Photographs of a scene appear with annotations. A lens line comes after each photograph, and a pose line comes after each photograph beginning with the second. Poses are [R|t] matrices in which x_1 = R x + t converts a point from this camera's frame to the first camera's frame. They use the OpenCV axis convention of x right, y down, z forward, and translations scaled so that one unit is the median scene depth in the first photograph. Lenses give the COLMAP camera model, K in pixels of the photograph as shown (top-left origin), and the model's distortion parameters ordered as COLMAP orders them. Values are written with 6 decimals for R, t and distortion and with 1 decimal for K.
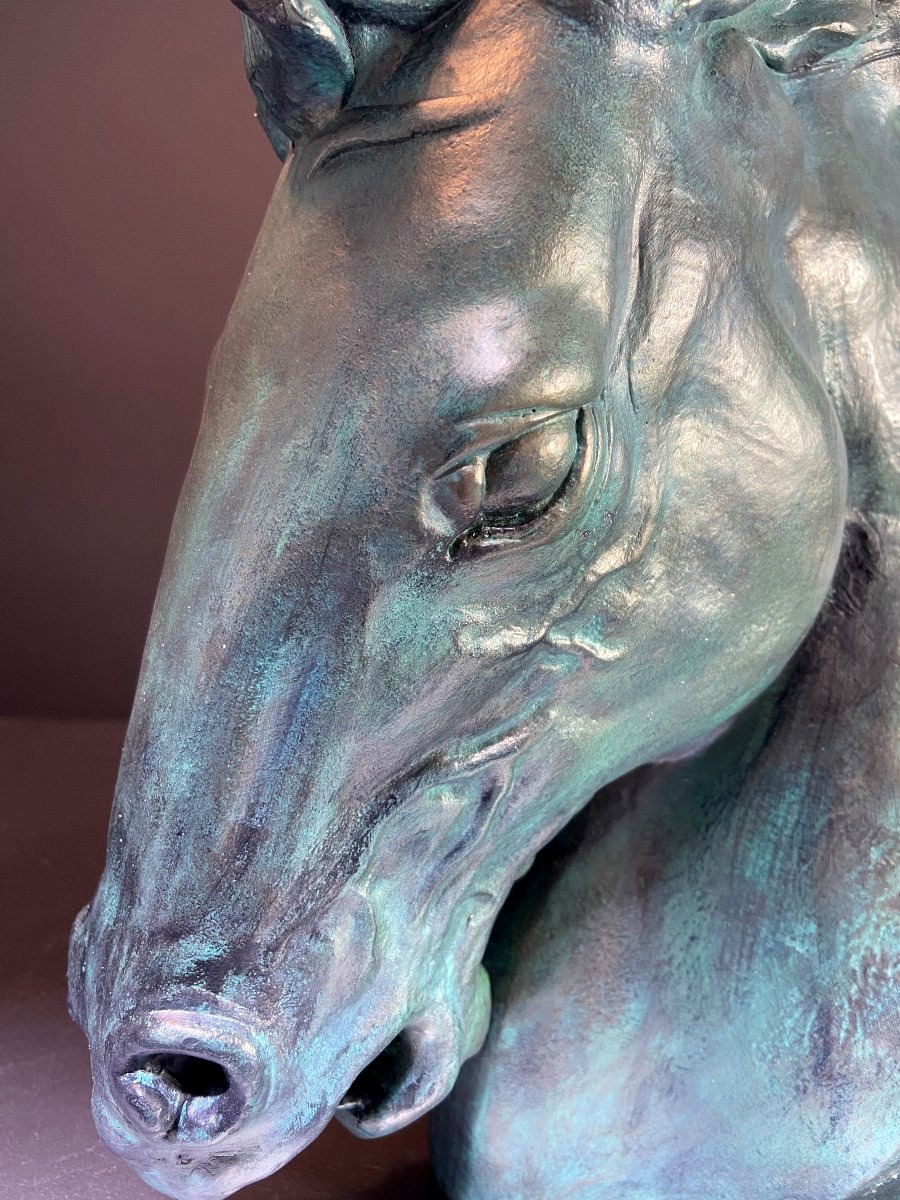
lens RADIAL K [[911.3, 0, 445.6], [0, 911.3, 577.6], [0, 0, 1]] dist [0.105326, -0.158902]
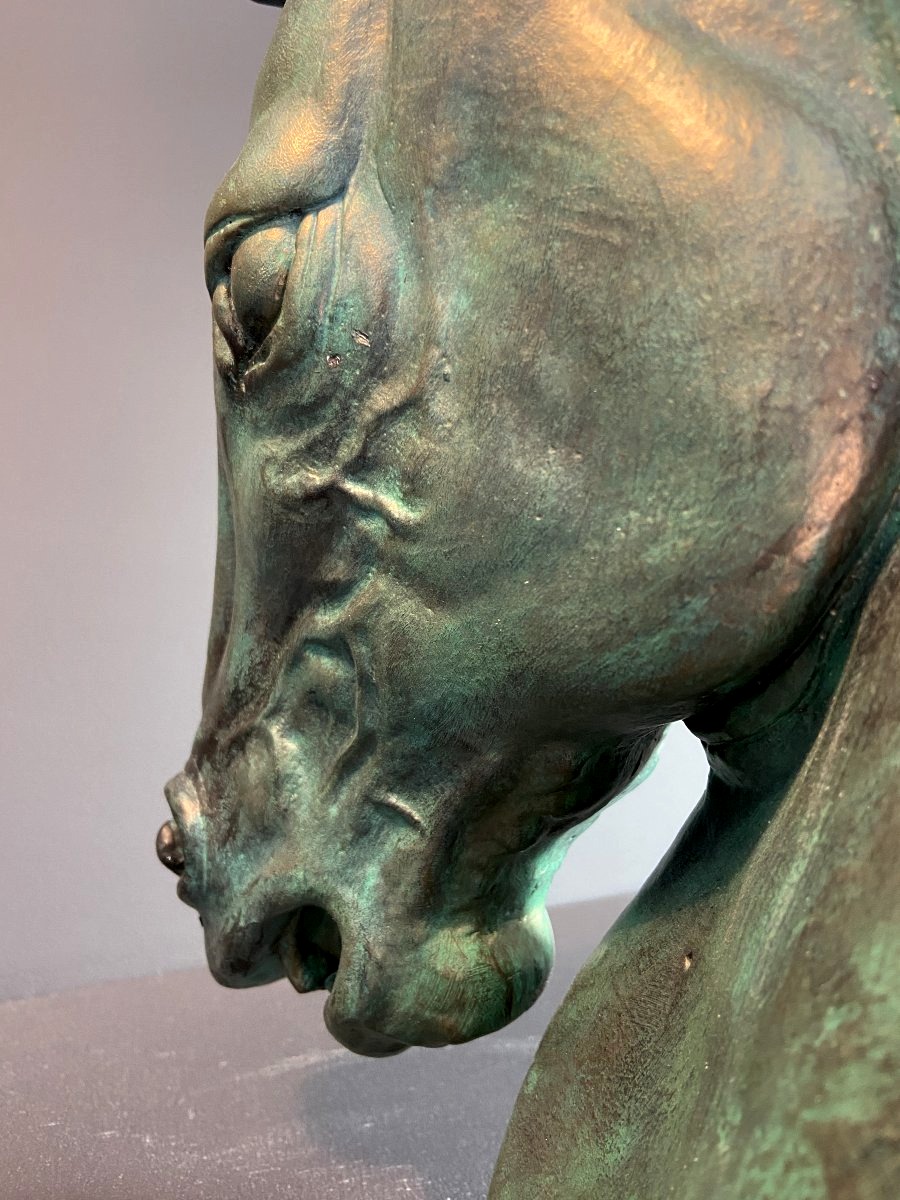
lens RADIAL K [[911.3, 0, 445.6], [0, 911.3, 577.6], [0, 0, 1]] dist [0.105326, -0.158902]
pose [[0.413686, 0.062555, -0.908268, 0.956842], [-0.199486, 0.979622, -0.023390, 0.152214], [0.888296, 0.190862, 0.417734, 0.704238]]
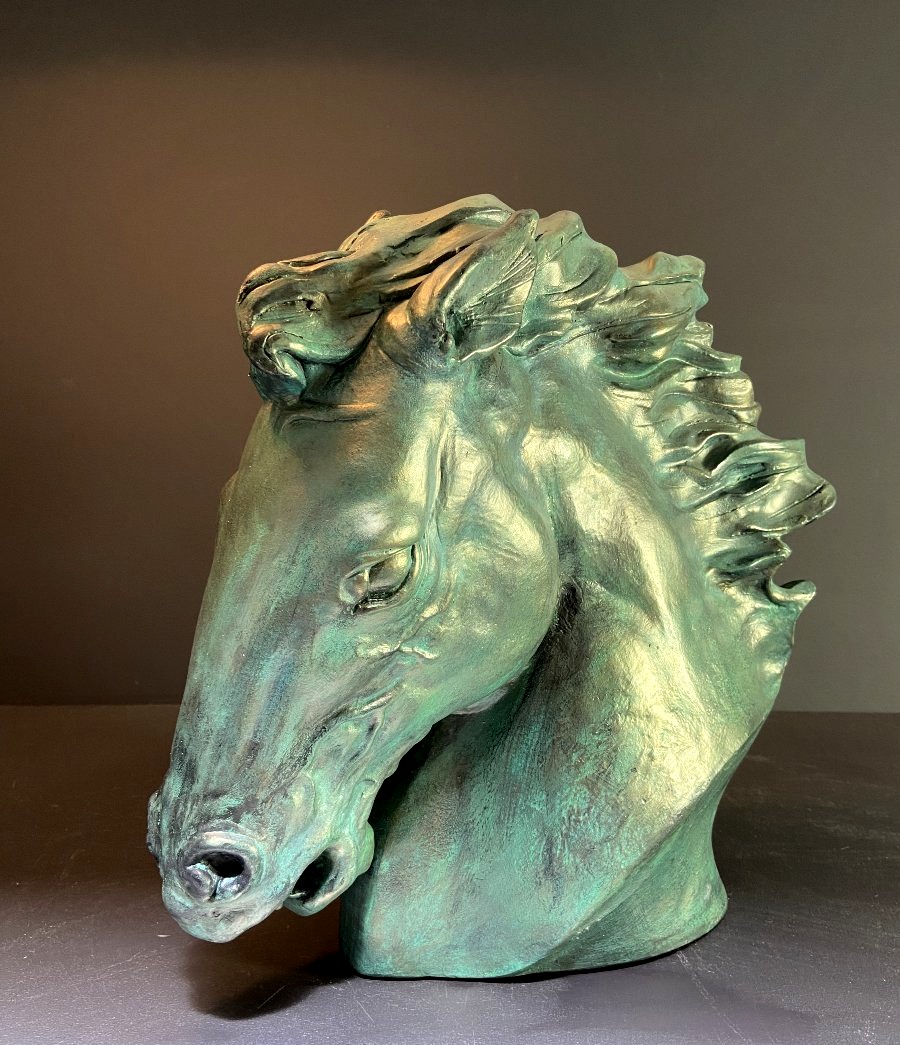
lens RADIAL K [[912.9, 0, 450.3], [0, 912.9, 587.7], [0, 0, 1]] dist [0.095717, -0.004873]
pose [[0.993525, -0.001744, 0.113596, -0.010172], [-0.000919, 0.999726, 0.023387, -0.115578], [-0.113606, -0.023340, 0.993252, -1.020438]]
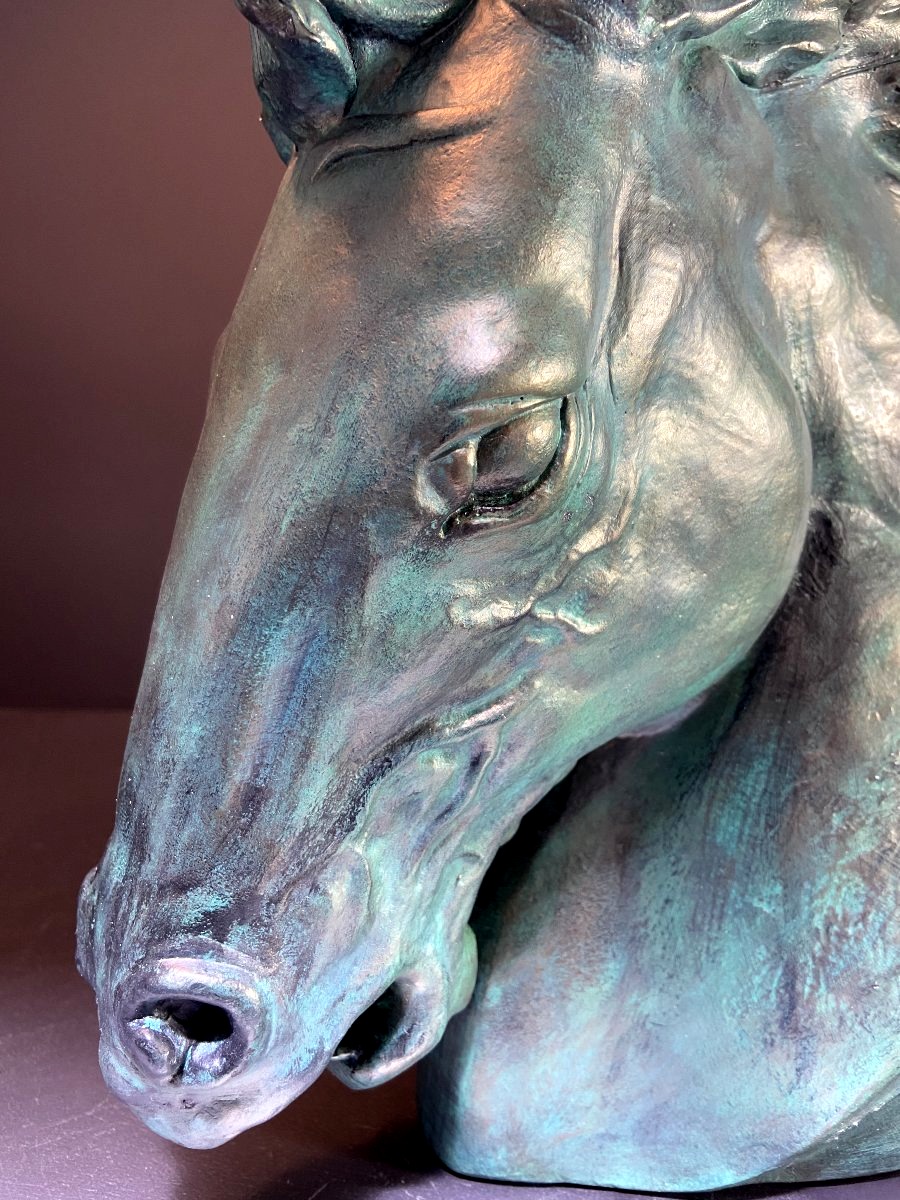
lens RADIAL K [[909.5, 0, 453.9], [0, 909.5, 577.9], [0, 0, 1]] dist [0.110248, -0.160563]
pose [[0.999674, 0.005395, 0.024970, -0.008321], [-0.005373, 0.999985, -0.000917, 0.026647], [-0.024975, 0.000782, 0.999688, -0.068805]]
